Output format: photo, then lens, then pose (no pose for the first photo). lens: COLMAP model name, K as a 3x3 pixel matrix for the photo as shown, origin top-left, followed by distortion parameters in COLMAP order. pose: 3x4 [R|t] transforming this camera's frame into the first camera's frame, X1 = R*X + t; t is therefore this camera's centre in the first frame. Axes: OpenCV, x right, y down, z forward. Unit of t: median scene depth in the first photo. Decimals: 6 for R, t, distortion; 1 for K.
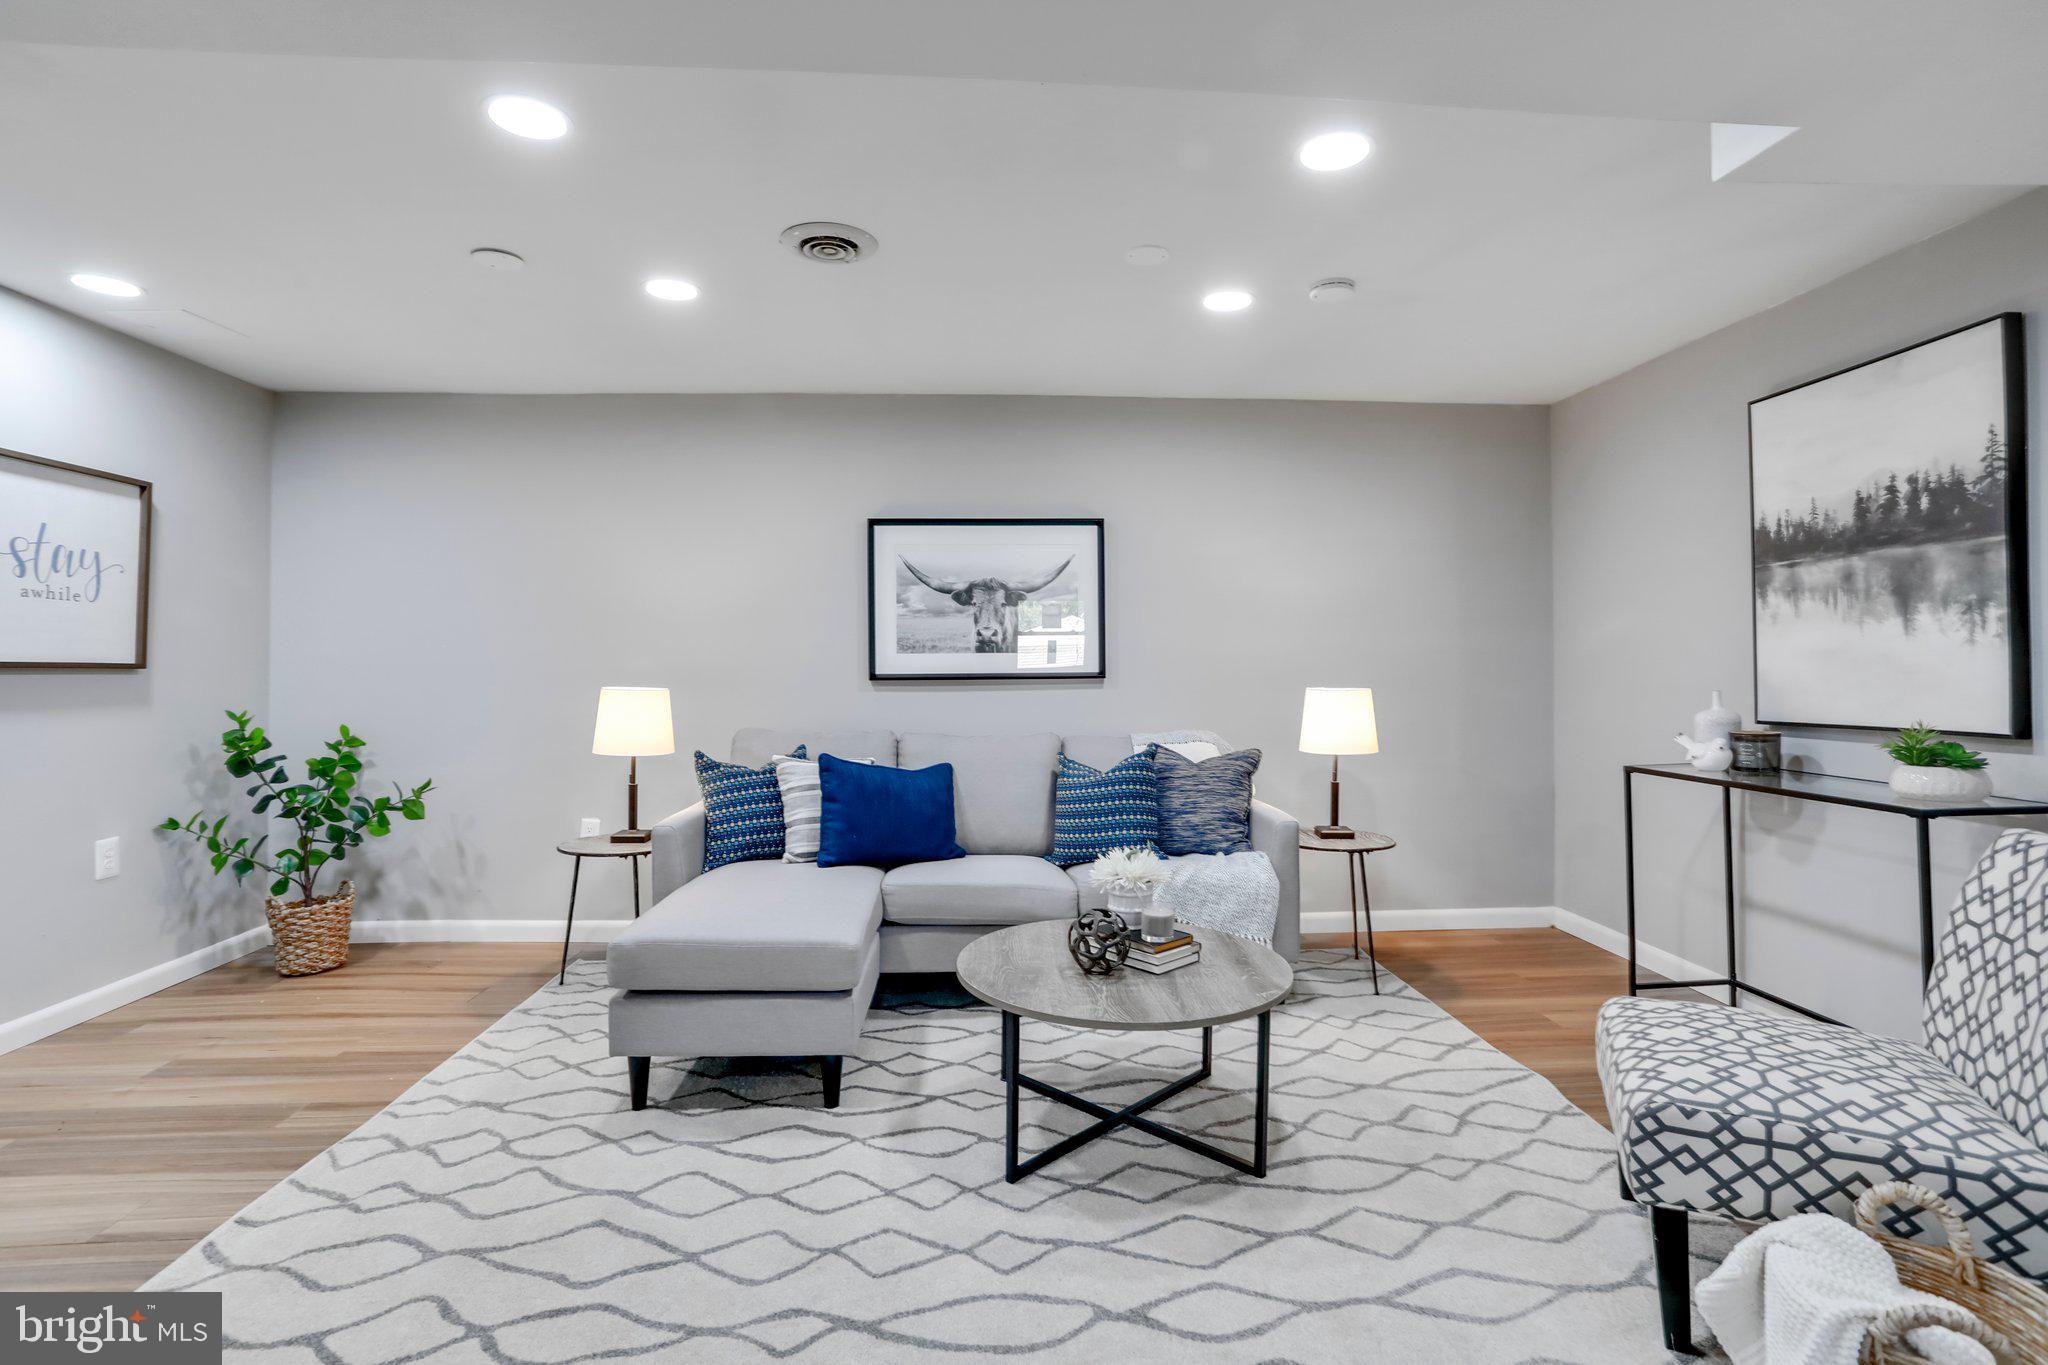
lens RADIAL K [[992.9, 0, 1024.4], [0, 992.9, 660.1], [0, 0, 1]] dist [-0.061306, 0.033990]
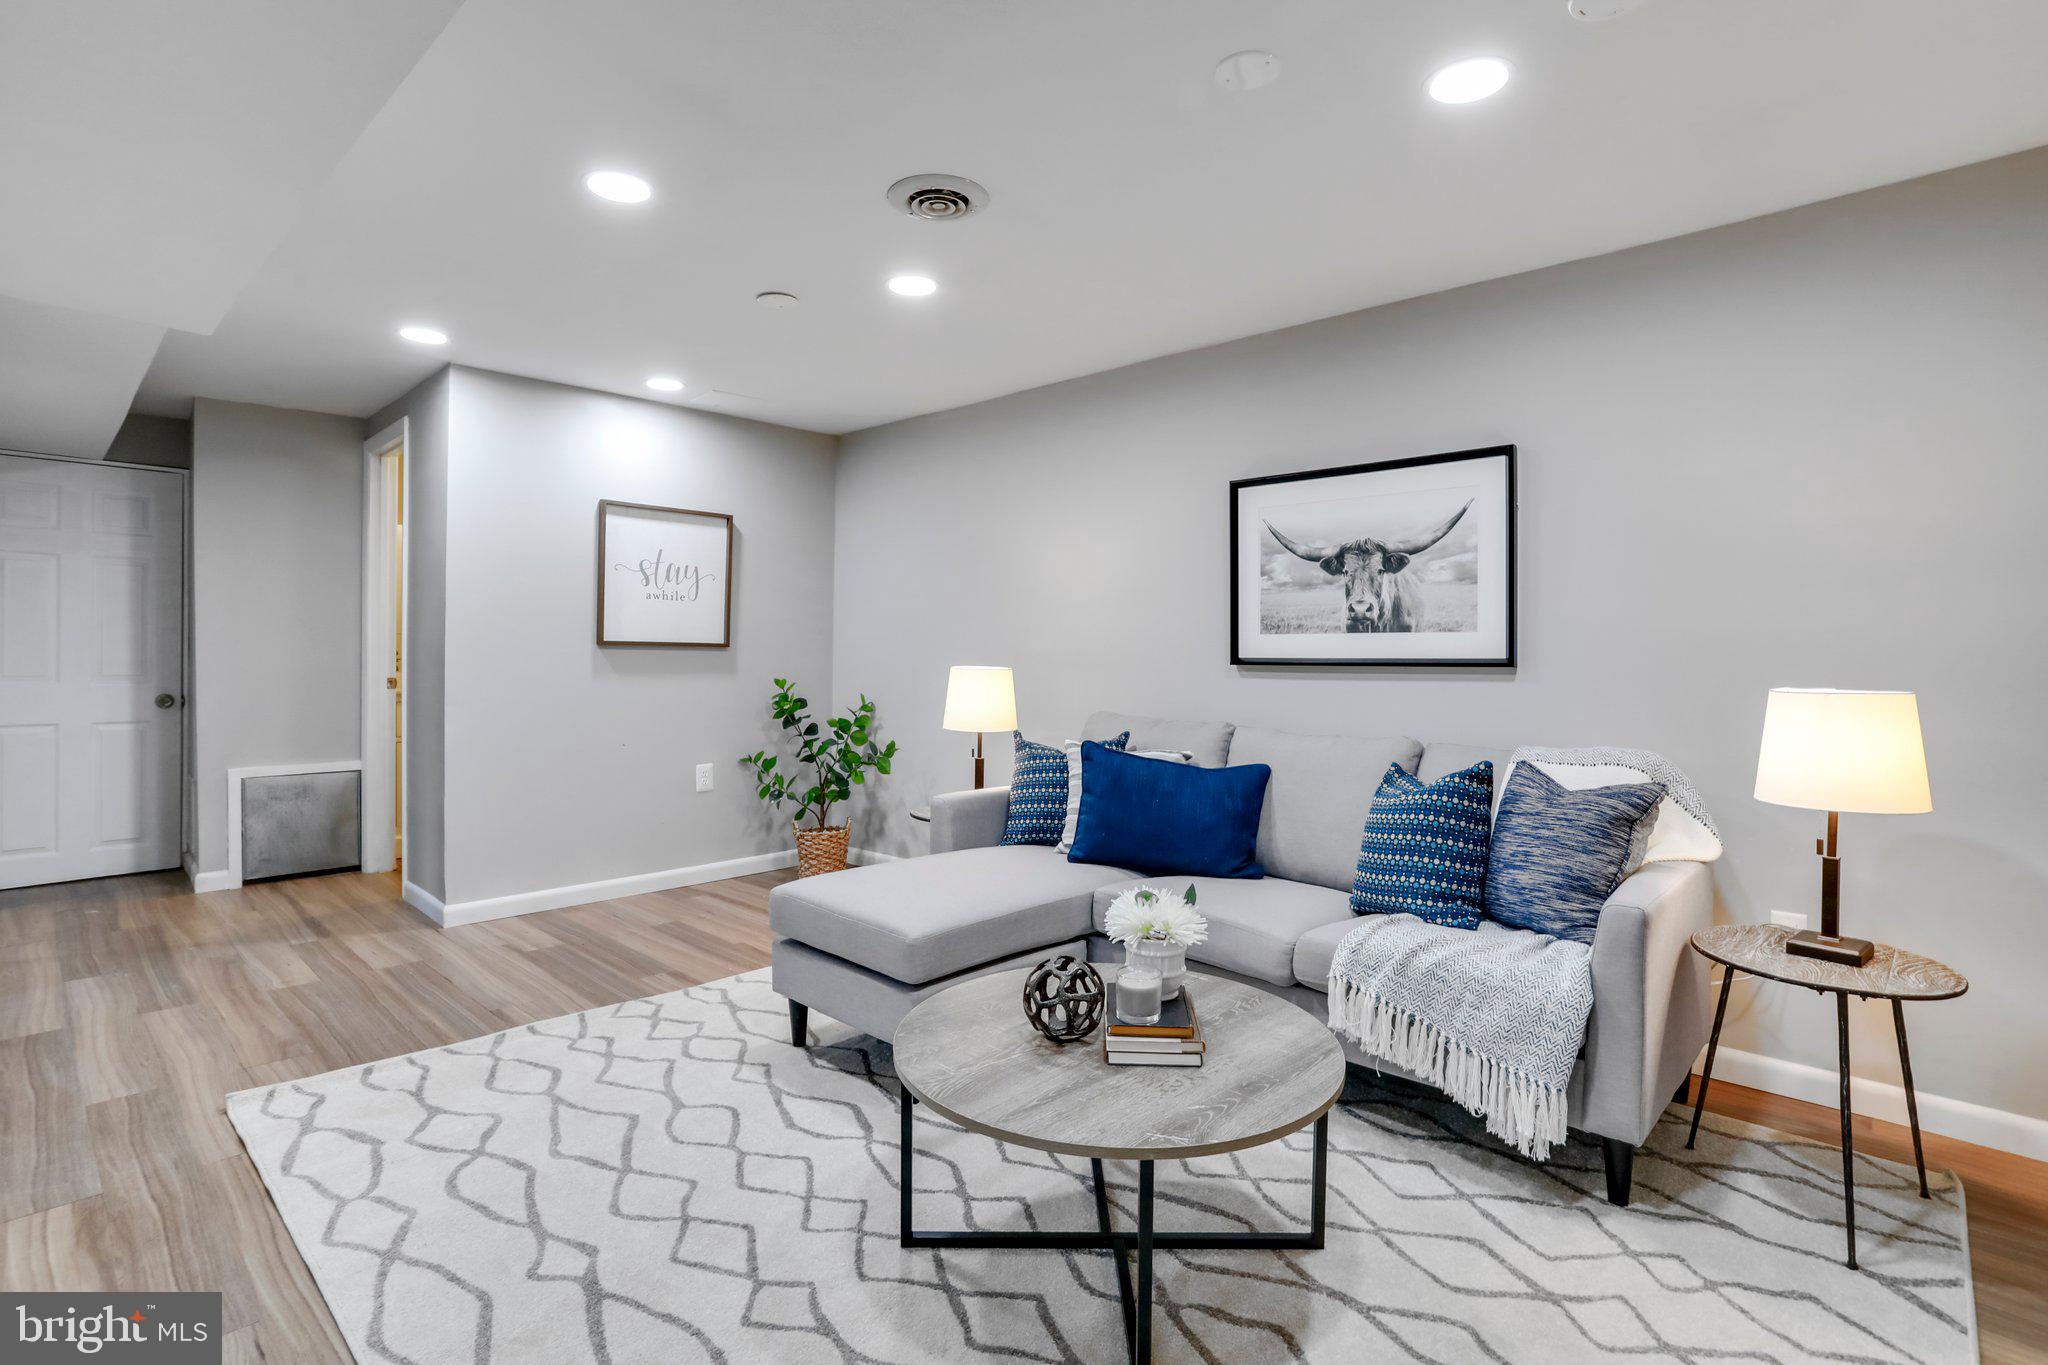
lens RADIAL K [[991.7, 0, 1021.8], [0, 991.7, 651.1], [0, 0, 1]] dist [-0.068563, 0.031674]
pose [[0.688313, 0.006399, -0.725386, 0.416413], [-0.004188, 0.999979, 0.004847, 0.005677], [0.725402, -0.000299, 0.688326, 0.305236]]
